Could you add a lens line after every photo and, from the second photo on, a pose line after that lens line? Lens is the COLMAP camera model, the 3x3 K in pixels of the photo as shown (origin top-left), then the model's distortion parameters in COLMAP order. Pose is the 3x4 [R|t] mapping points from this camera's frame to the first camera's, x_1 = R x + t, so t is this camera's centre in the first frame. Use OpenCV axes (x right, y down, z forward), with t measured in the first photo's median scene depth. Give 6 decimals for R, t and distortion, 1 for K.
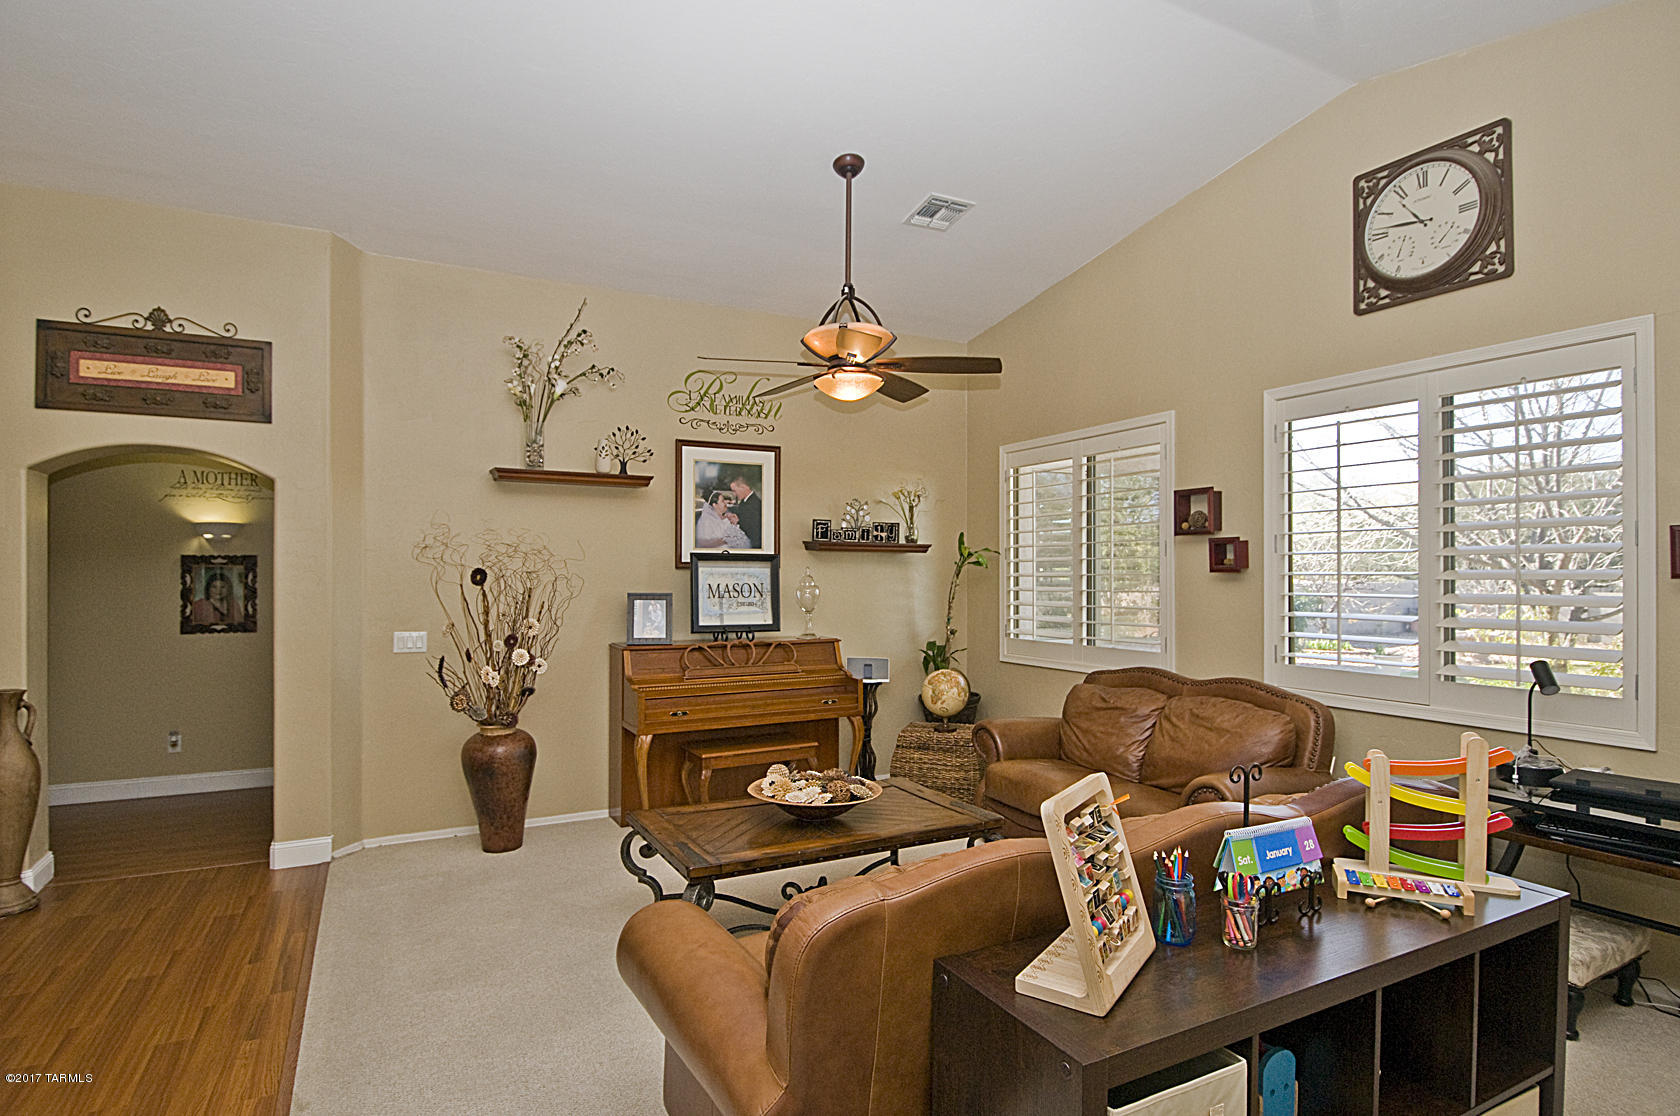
lens RADIAL K [[856.9, 0, 840.2], [0, 856.9, 572.6], [0, 0, 1]] dist [-0.002741, -0.013053]
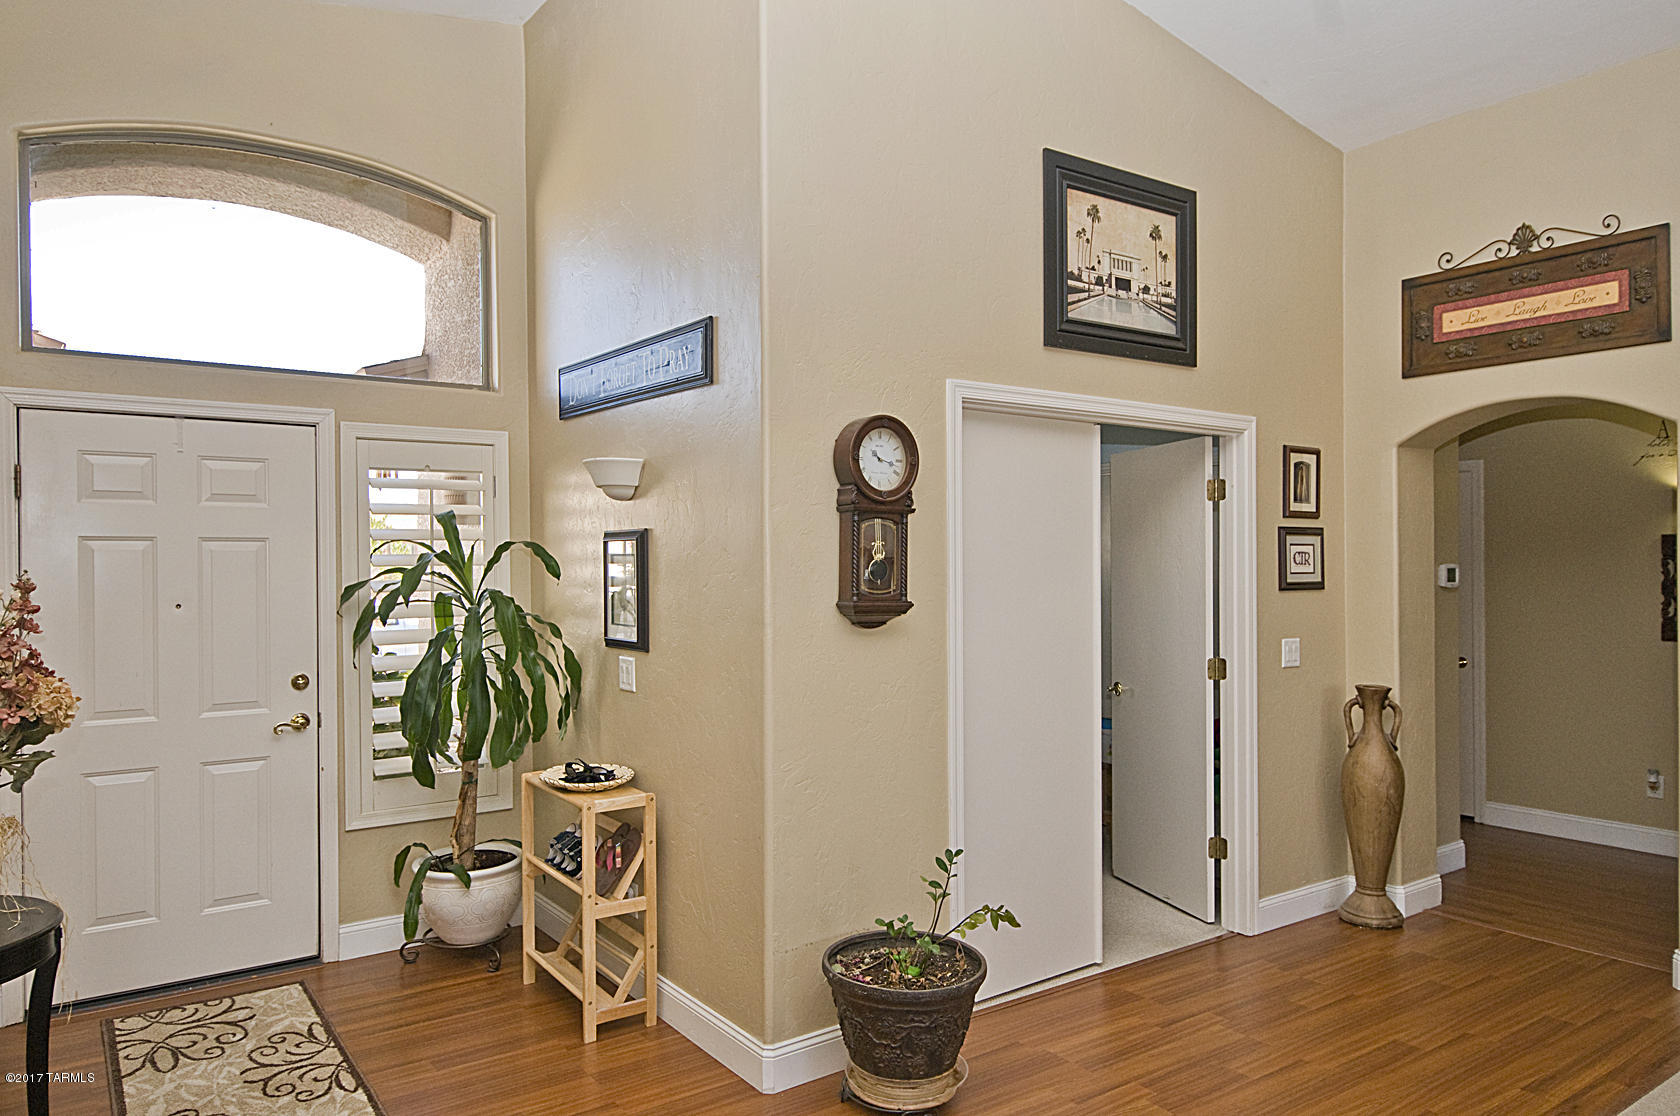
lens RADIAL K [[1108.8, 0, 834.9], [0, 1108.8, 569.6], [0, 0, 1]] dist [0.015463, -0.009019]
pose [[0.122544, 0.001825, -0.992461, 0.135852], [0.008633, 0.999959, 0.002905, 0.001072], [0.992426, -0.008924, 0.122523, 0.208176]]
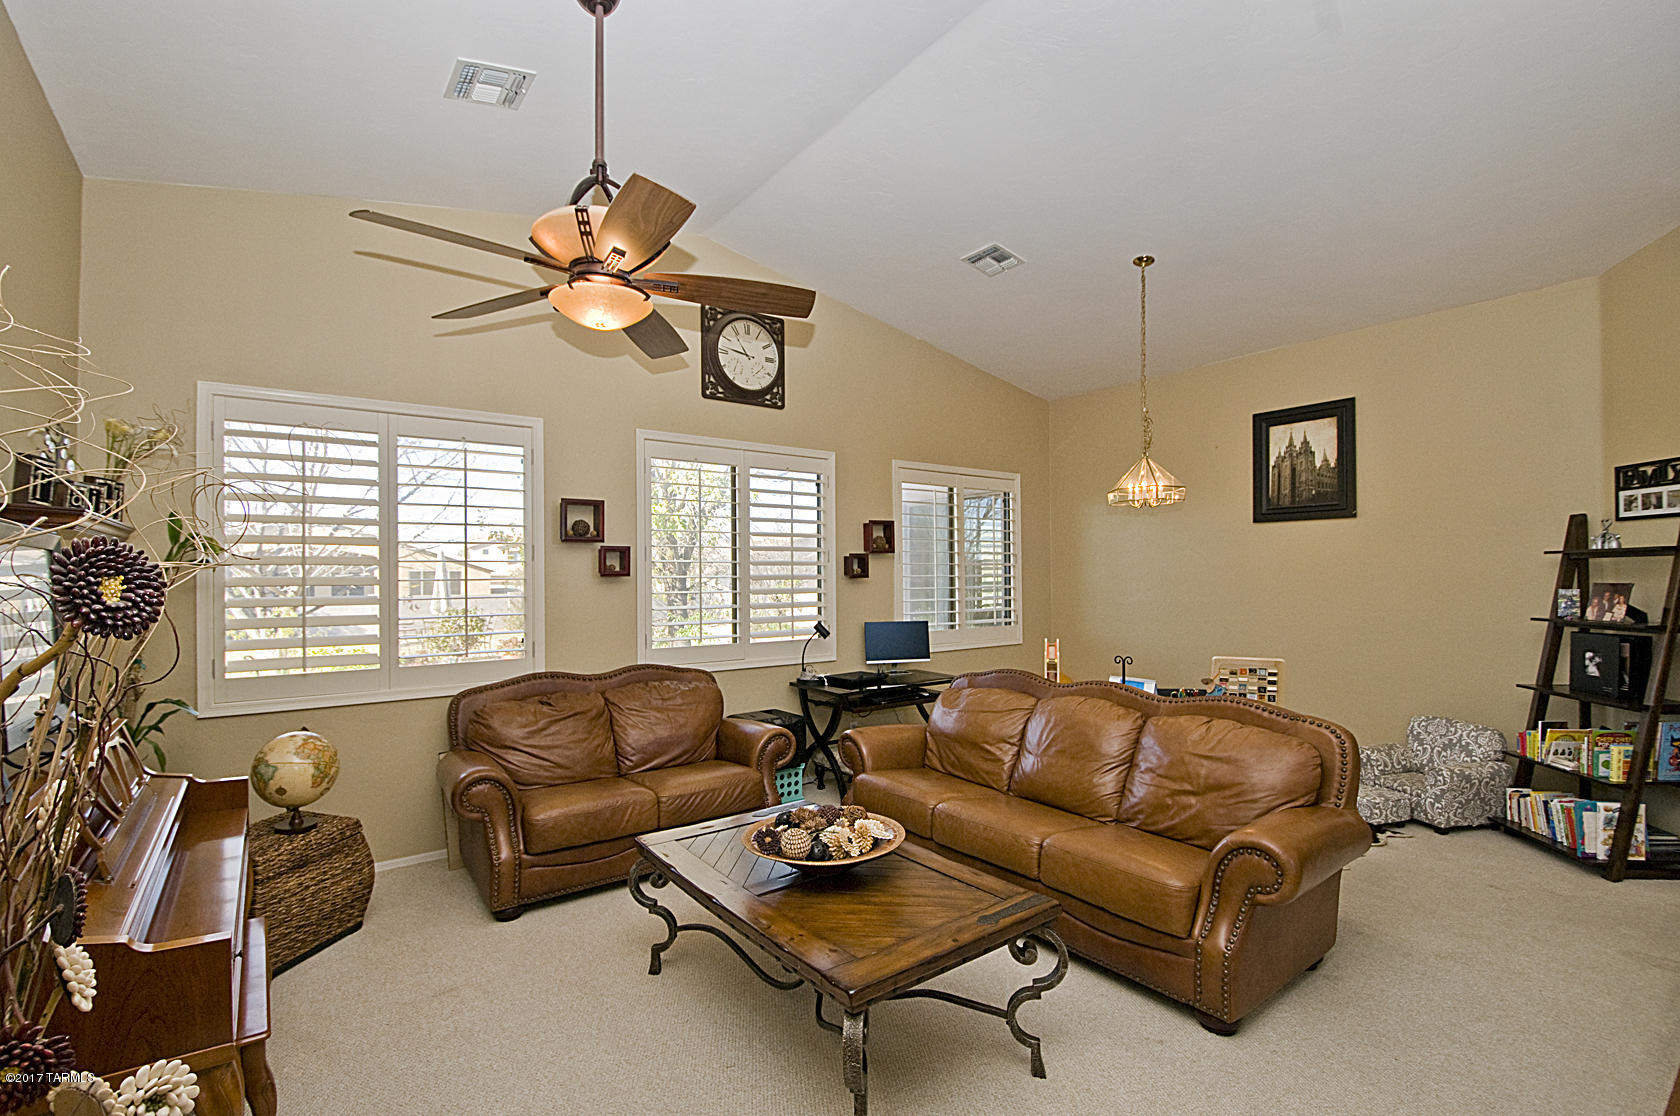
lens RADIAL K [[732.7, 0, 832.8], [0, 732.7, 573.9], [0, 0, 1]] dist [-0.007805, -0.006033]
pose [[-0.128287, 0.003916, 0.991729, -0.560642], [0.008193, 0.999962, -0.002889, 0.001050], [-0.991703, 0.007754, -0.128314, 0.823312]]
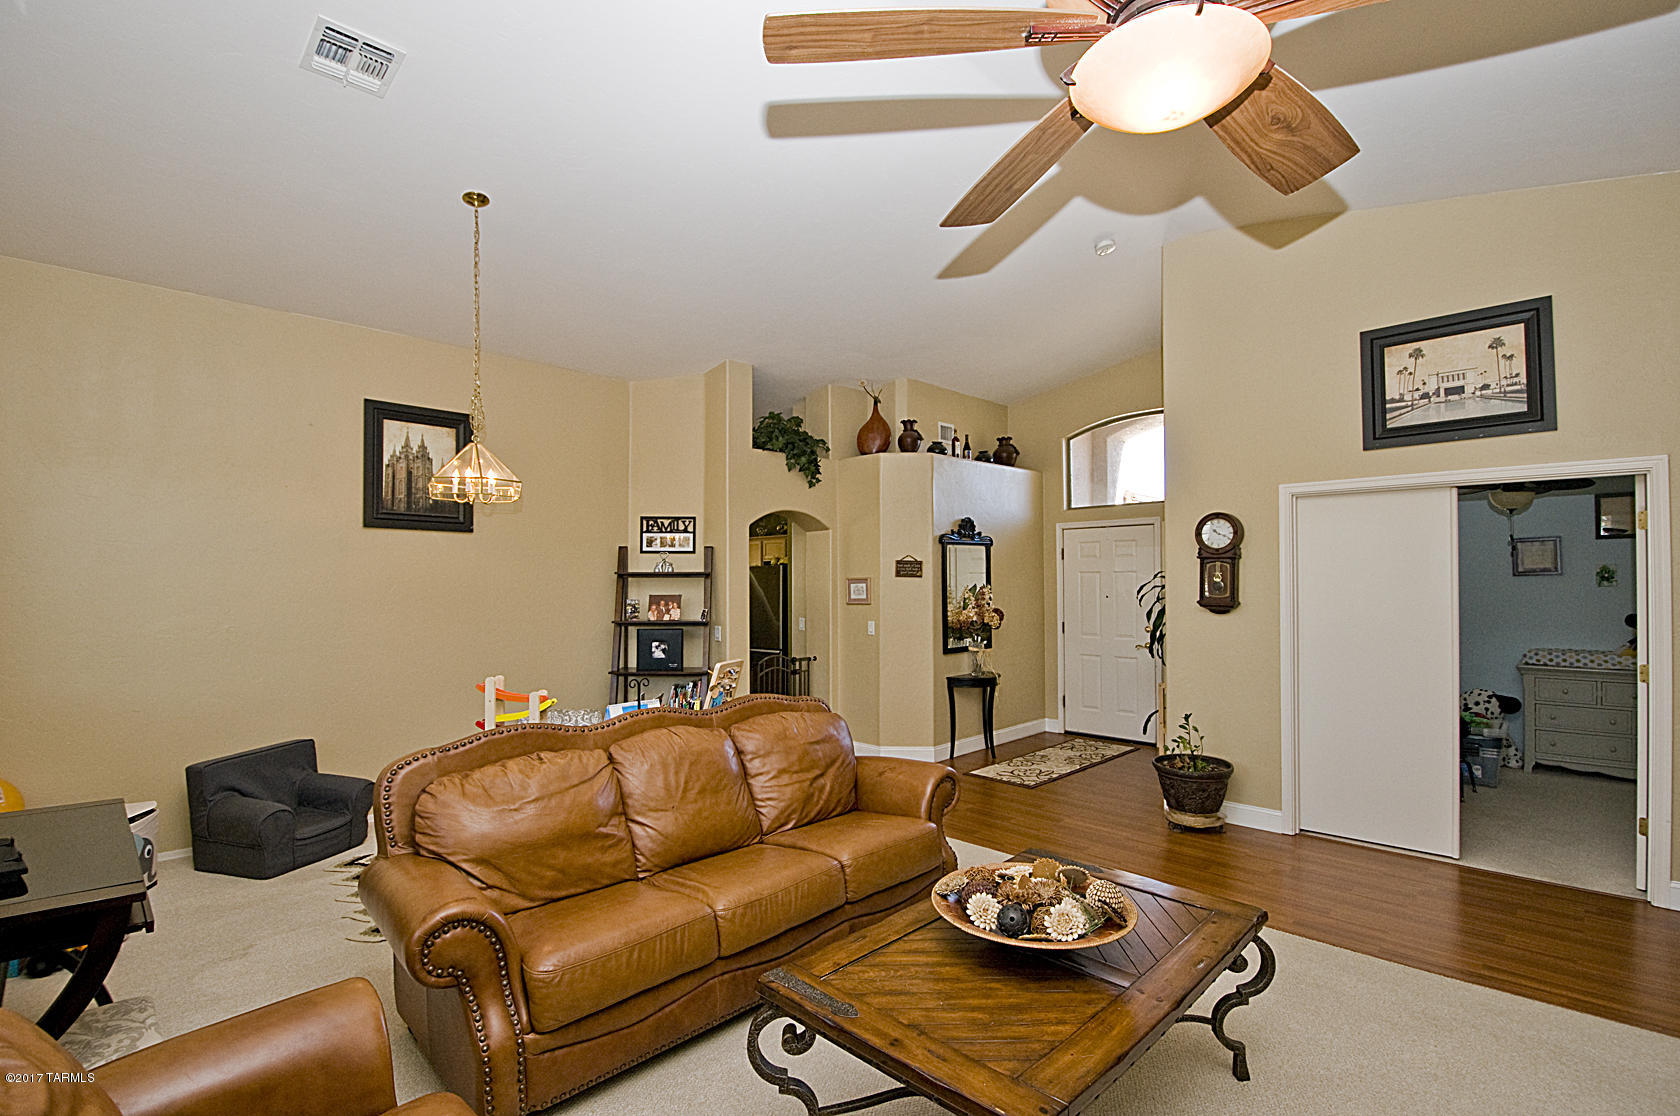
lens RADIAL K [[767.0, 0, 826.8], [0, 767.0, 576.4], [0, 0, 1]] dist [-0.016715, -0.005508]
pose [[-0.960677, -0.001283, -0.277667, 0.224968], [0.002546, 0.999907, -0.013428, 0.003125], [0.277658, -0.013607, -0.960584, 1.172973]]
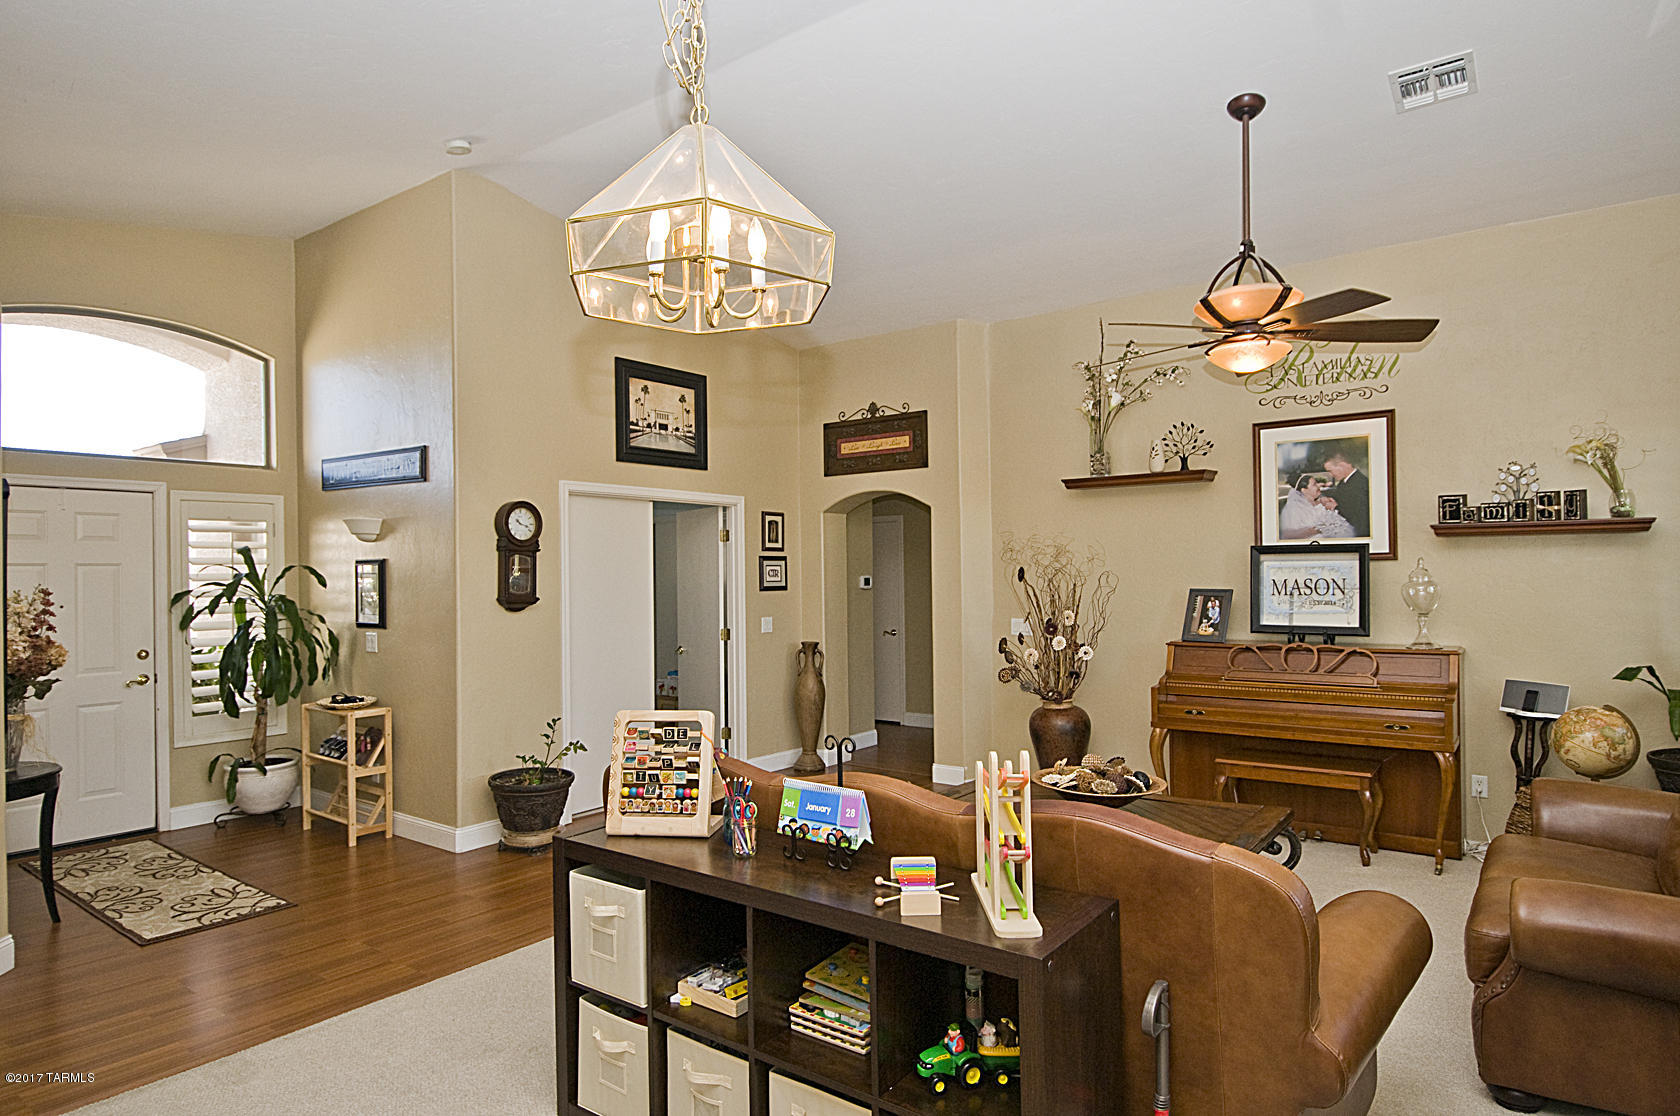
lens RADIAL K [[952.5, 0, 834.2], [0, 952.5, 568.3], [0, 0, 1]] dist [0.001951, -0.007091]
pose [[0.418526, -0.012443, -0.908120, 0.668618], [0.014622, 0.999869, -0.006962, 0.001988], [0.908087, -0.010365, 0.418653, 0.182952]]
